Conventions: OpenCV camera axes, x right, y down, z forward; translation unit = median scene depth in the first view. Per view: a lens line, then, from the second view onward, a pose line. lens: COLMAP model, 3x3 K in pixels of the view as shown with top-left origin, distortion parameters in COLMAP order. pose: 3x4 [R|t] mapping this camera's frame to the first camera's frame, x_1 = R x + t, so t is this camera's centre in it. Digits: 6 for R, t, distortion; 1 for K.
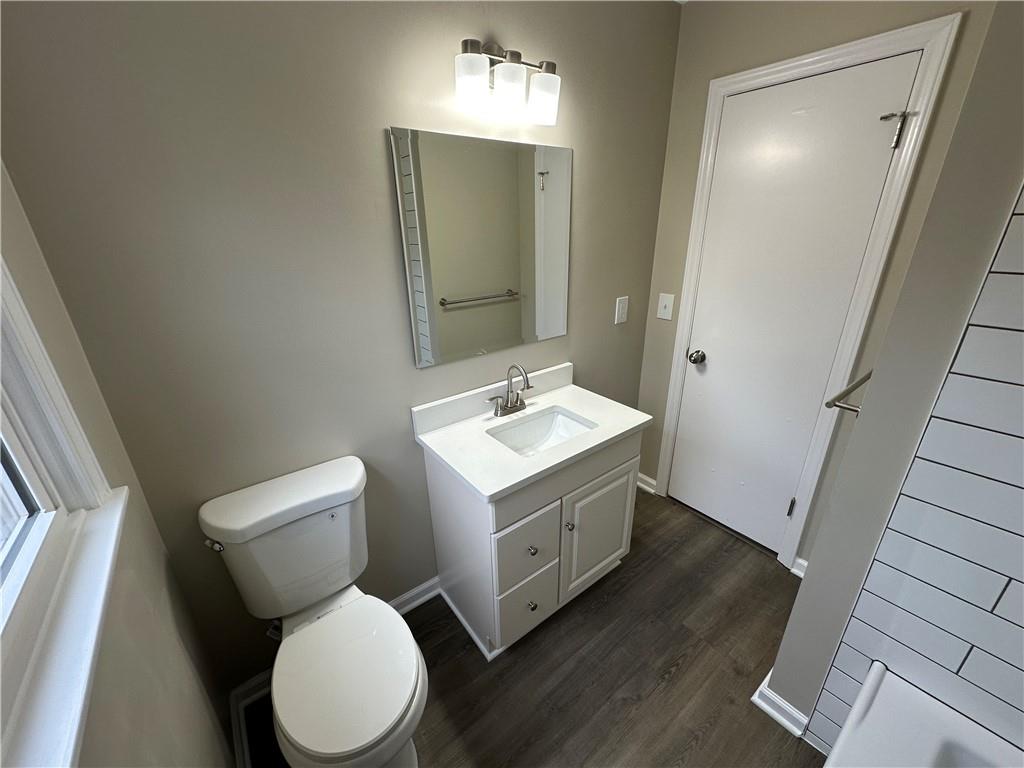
lens RADIAL K [[409.8, 0, 510.4], [0, 409.8, 382.3], [0, 0, 1]] dist [0.001689, 0.000385]
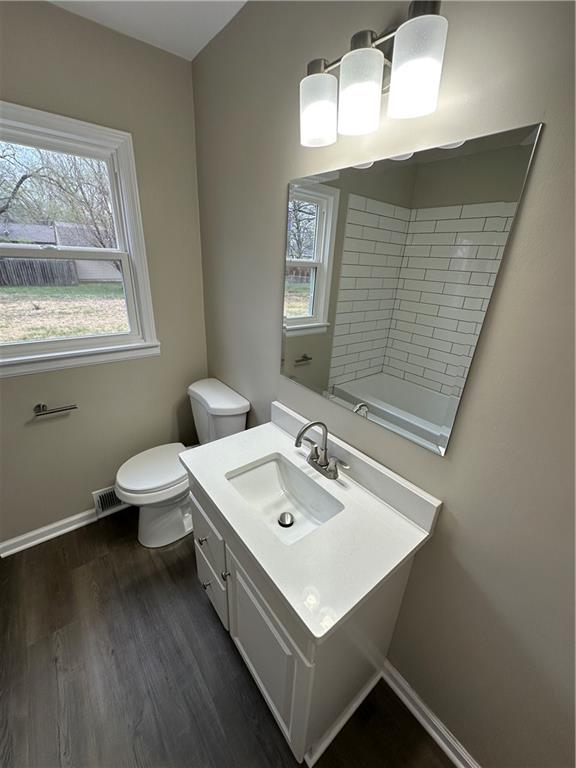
lens RADIAL K [[302.7, 0, 288.0], [0, 302.7, 384.0], [0, 0, 1]] dist [-0.003631, 0.000316]
pose [[0.021923, 0.390798, -0.920215, 0.599168], [-0.419807, 0.838956, 0.346287, -0.319125], [0.907349, 0.378721, 0.182452, 0.792568]]
